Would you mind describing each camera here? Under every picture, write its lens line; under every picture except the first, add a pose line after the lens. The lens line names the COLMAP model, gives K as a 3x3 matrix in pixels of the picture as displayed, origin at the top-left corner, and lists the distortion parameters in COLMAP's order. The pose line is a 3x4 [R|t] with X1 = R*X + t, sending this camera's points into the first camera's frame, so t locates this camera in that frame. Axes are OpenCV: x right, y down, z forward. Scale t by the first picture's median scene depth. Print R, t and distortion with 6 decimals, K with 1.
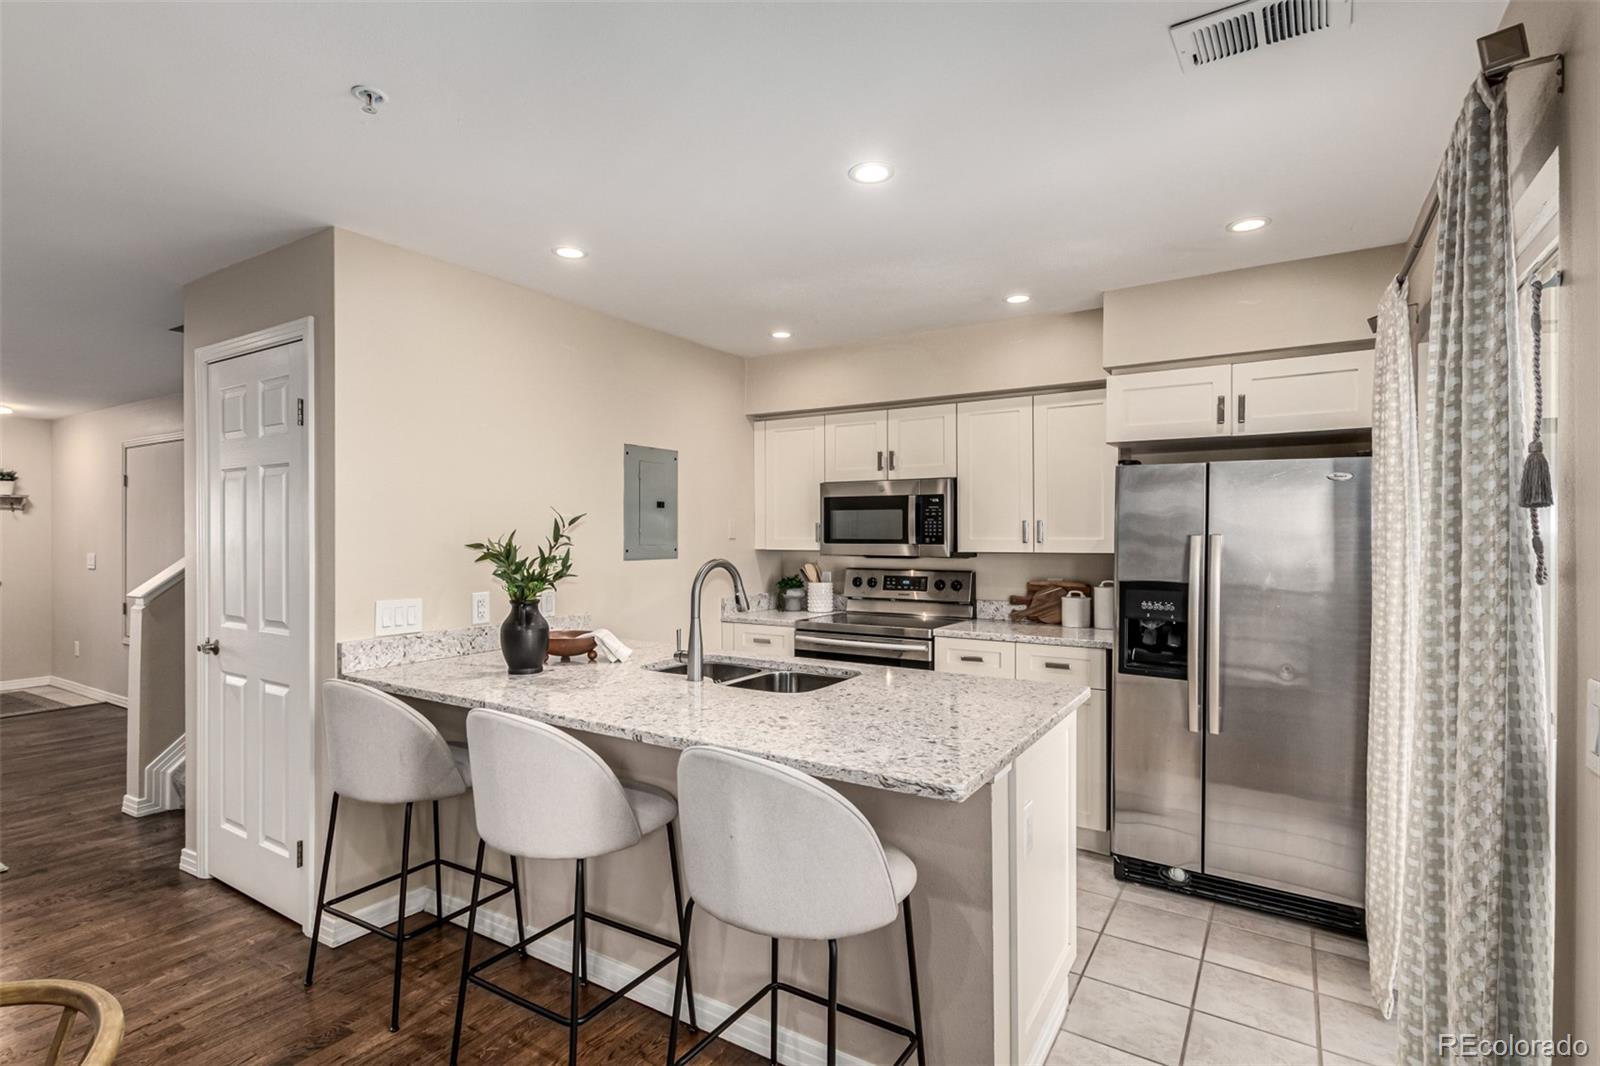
lens RADIAL K [[789.9, 0, 799.4], [0, 789.9, 533.6], [0, 0, 1]] dist [0.008504, -0.003066]
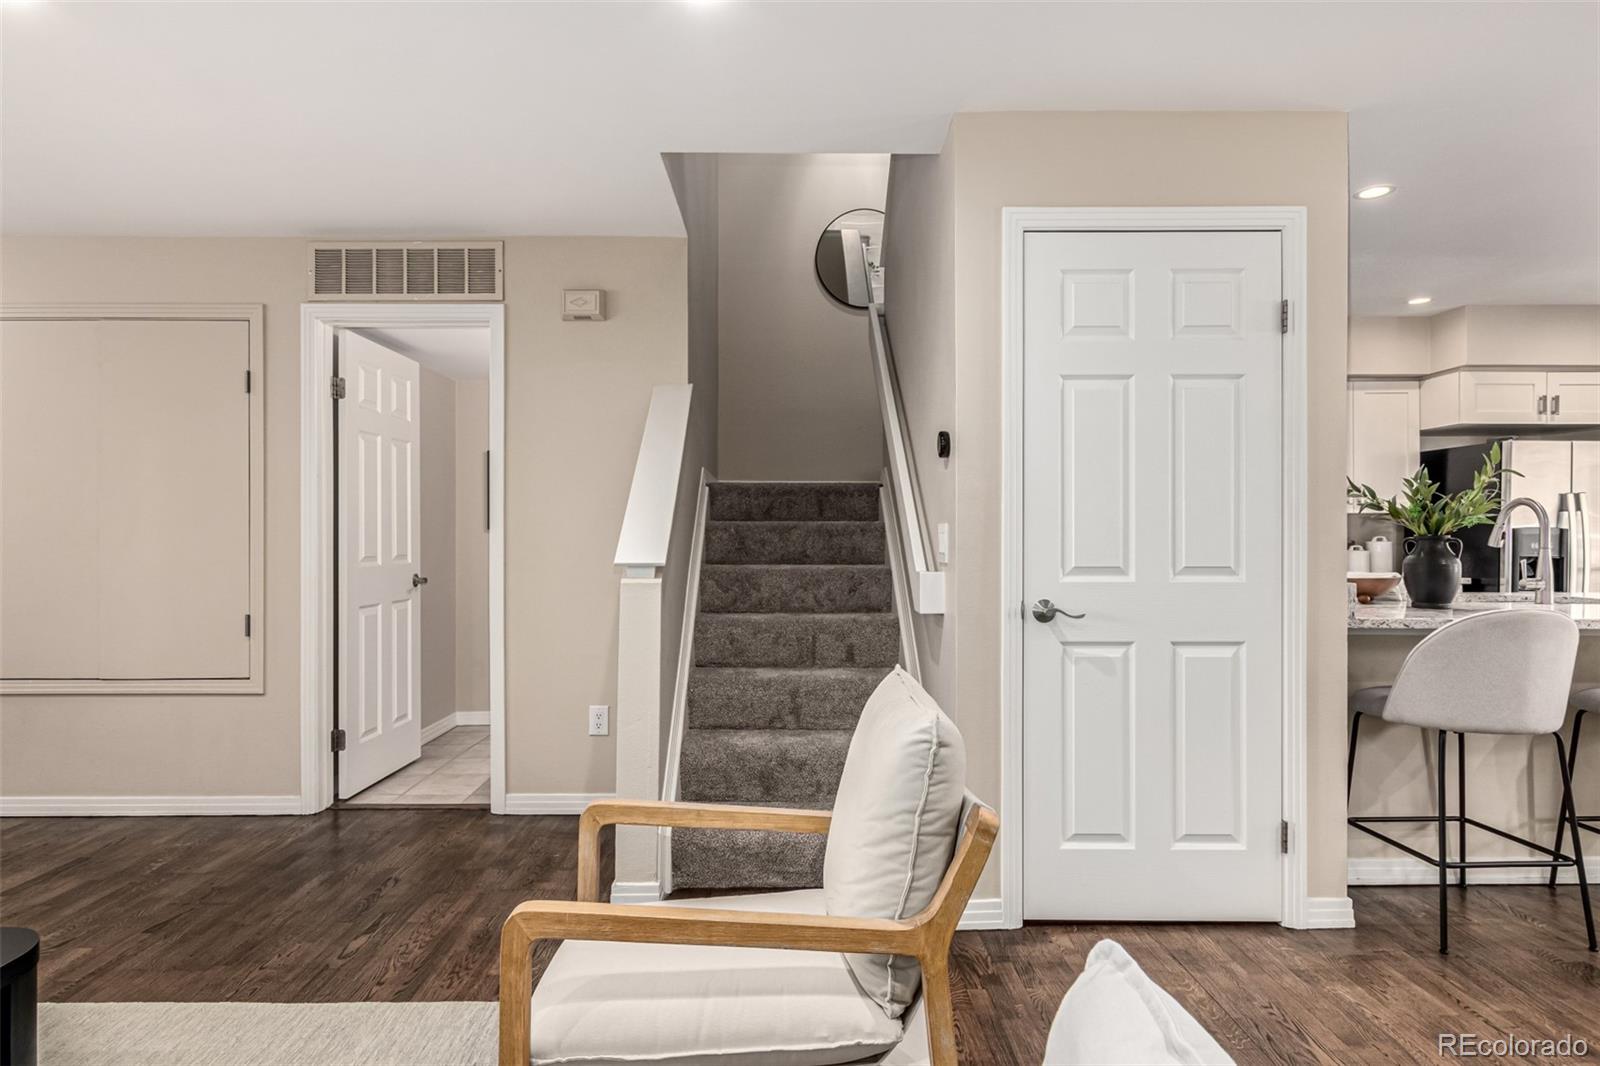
lens RADIAL K [[857.3, 0, 797.9], [0, 857.3, 536.8], [0, 0, 1]] dist [0.002432, -0.001186]
pose [[0.841637, -0.001715, 0.540042, -1.171504], [0.002736, 0.999996, -0.001088, 0.061669], [-0.540037, 0.002393, 0.841638, 0.379109]]
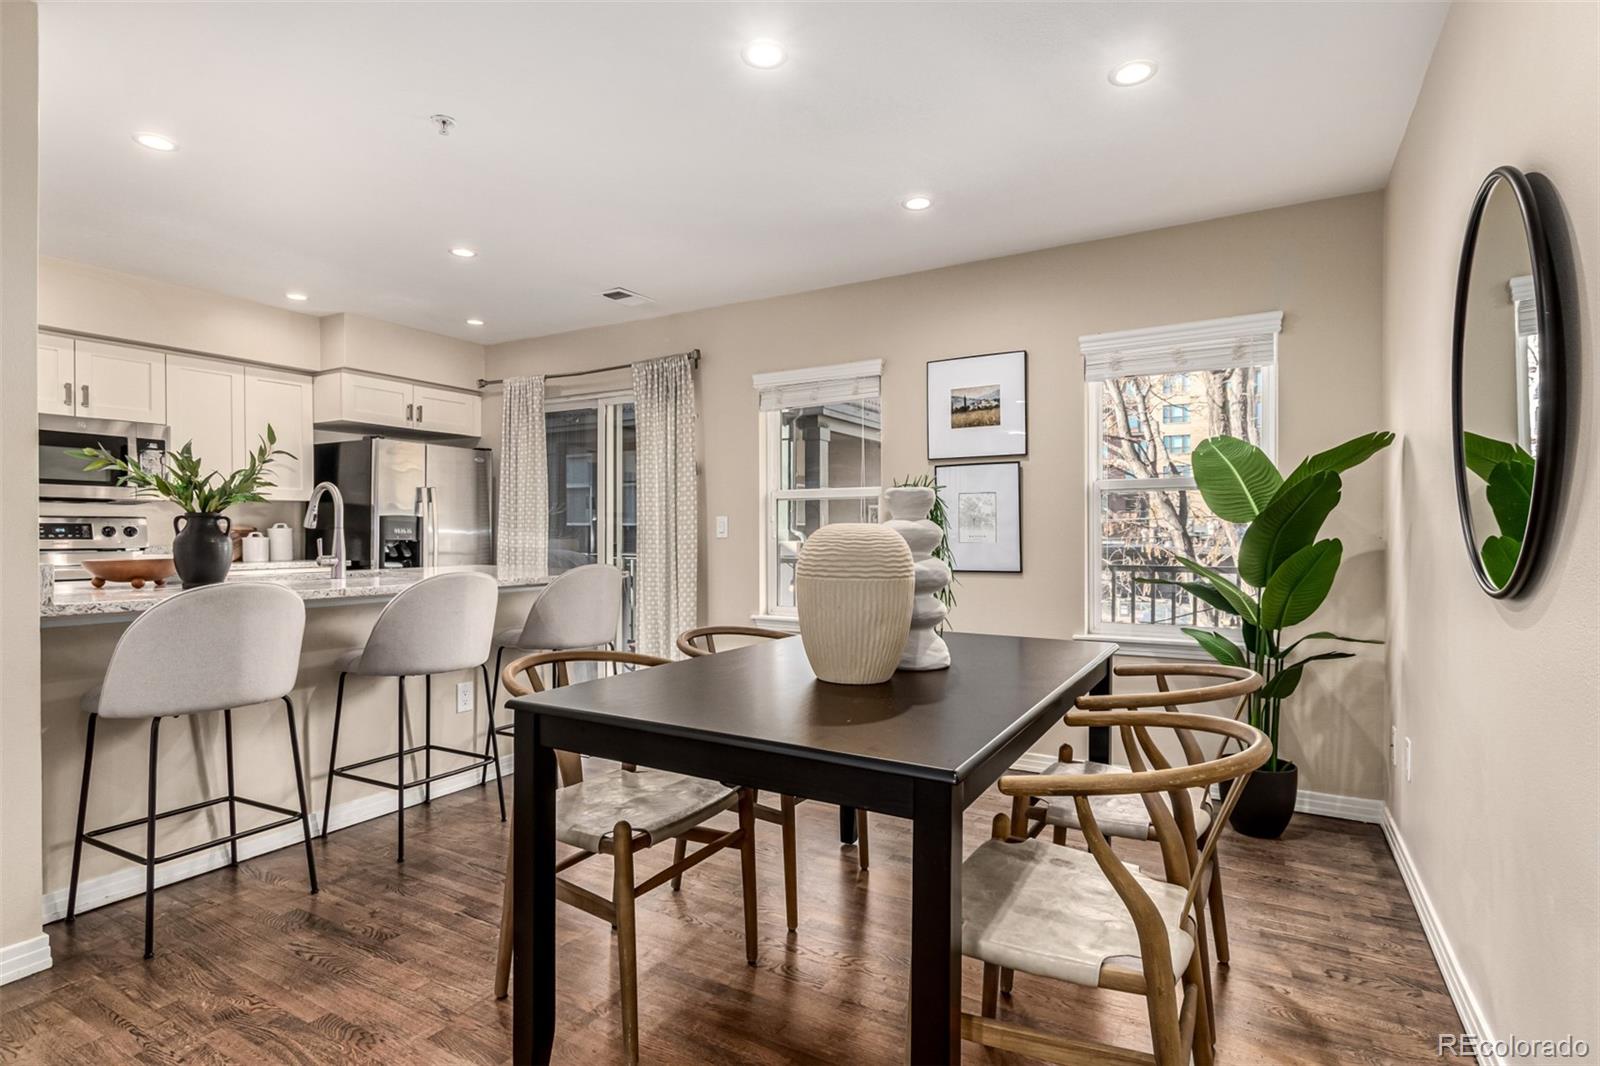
lens RADIAL K [[815.0, 0, 796.2], [0, 815.0, 526.7], [0, 0, 1]] dist [0.006217, 0.000031]
pose [[-0.033600, 0.005810, 0.999418, -1.003908], [0.001571, 0.999982, -0.005760, 0.078035], [-0.999434, 0.001377, -0.033609, 0.224597]]
